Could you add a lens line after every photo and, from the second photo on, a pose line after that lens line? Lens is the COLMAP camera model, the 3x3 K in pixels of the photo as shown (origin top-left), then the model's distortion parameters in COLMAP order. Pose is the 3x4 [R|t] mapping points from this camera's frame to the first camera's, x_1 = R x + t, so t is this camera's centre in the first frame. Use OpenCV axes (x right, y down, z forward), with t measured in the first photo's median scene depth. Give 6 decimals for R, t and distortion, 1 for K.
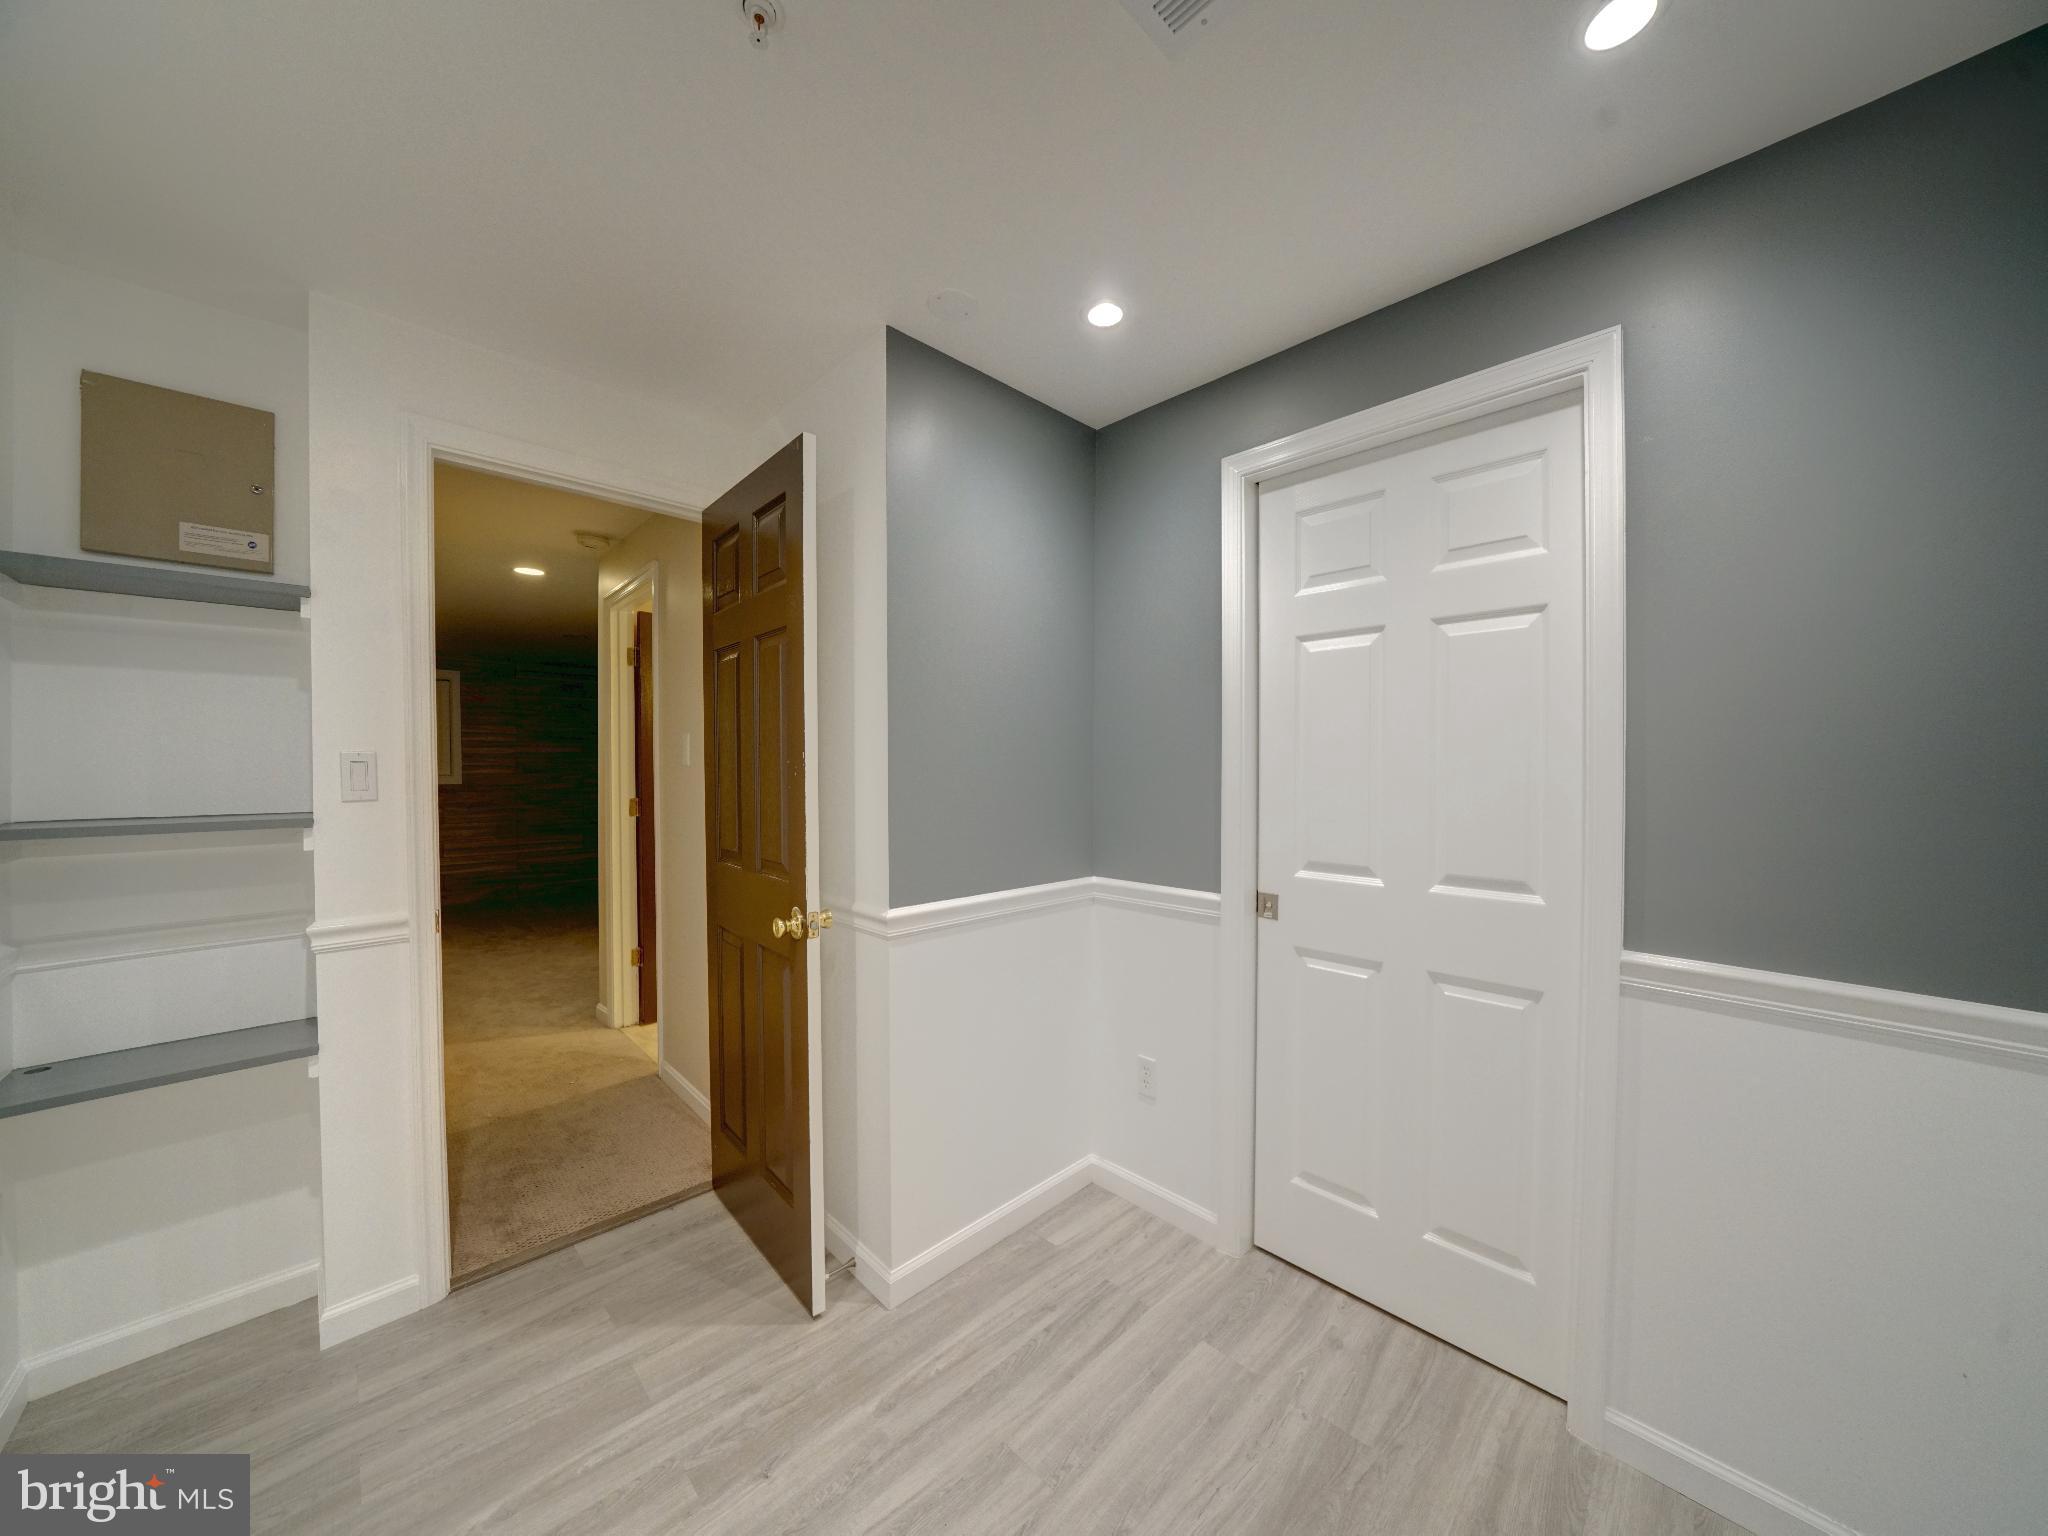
lens RADIAL K [[720.1, 0, 1018.4], [0, 720.1, 771.4], [0, 0, 1]] dist [-0.016893, 0.000232]
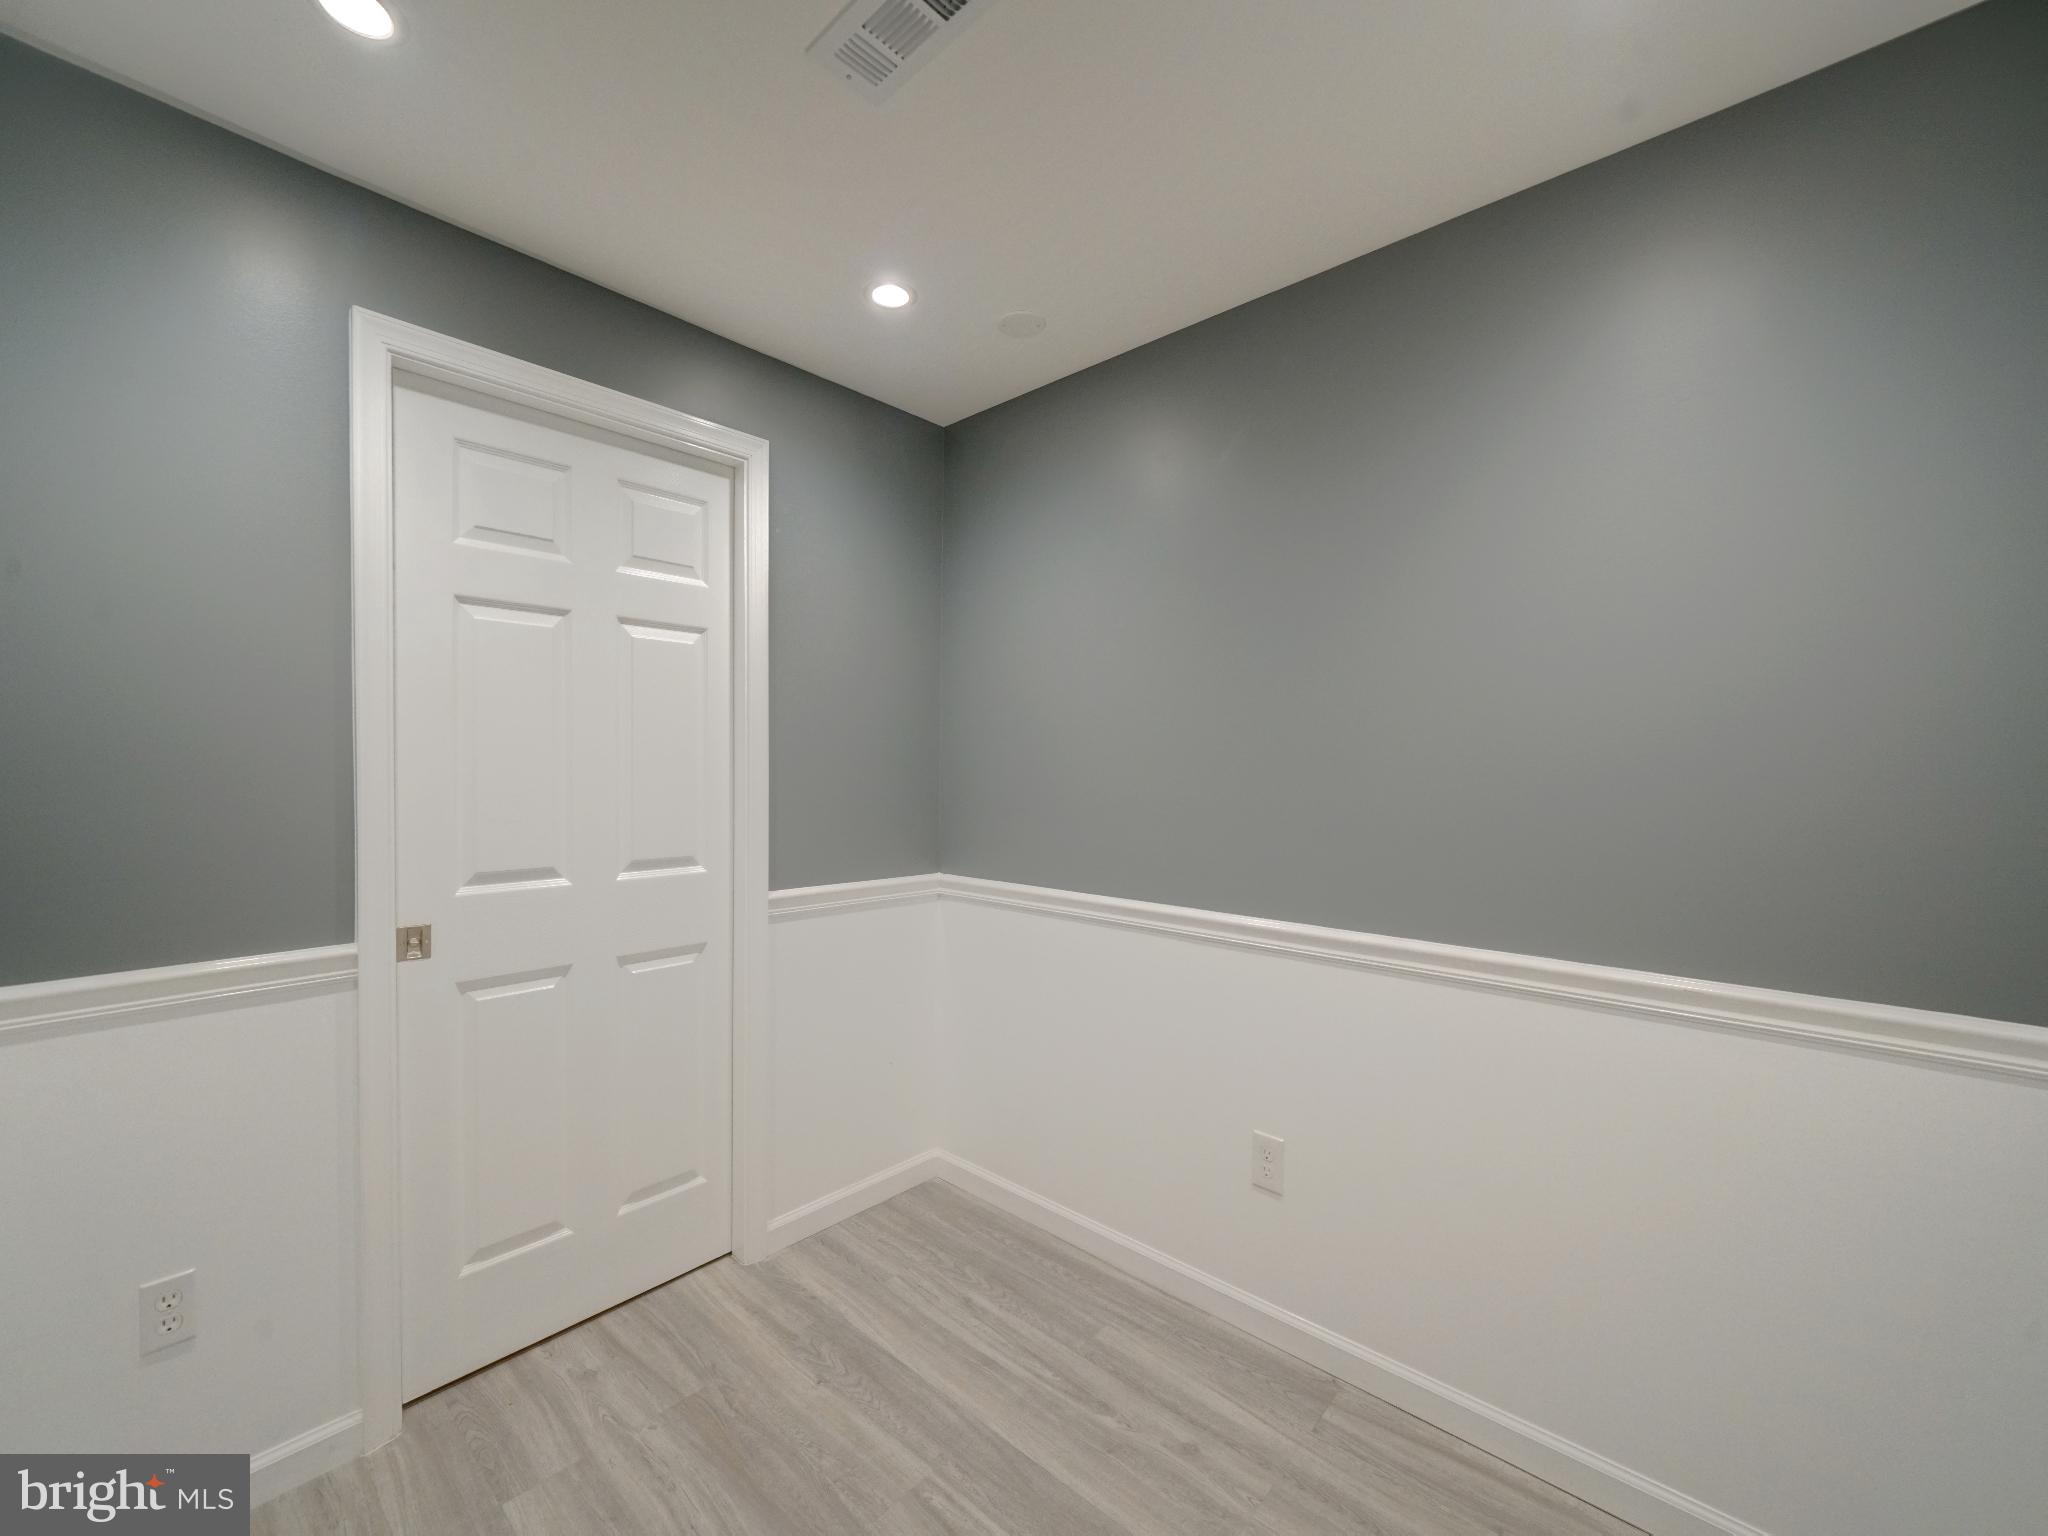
lens RADIAL K [[808.1, 0, 1019.3], [0, 808.1, 767.7], [0, 0, 1]] dist [-0.004214, 0.000521]
pose [[-0.062246, -0.012404, 0.997984, -0.660467], [-0.006859, 0.999904, 0.012000, -0.013578], [-0.998037, -0.006098, -0.062325, 0.520428]]
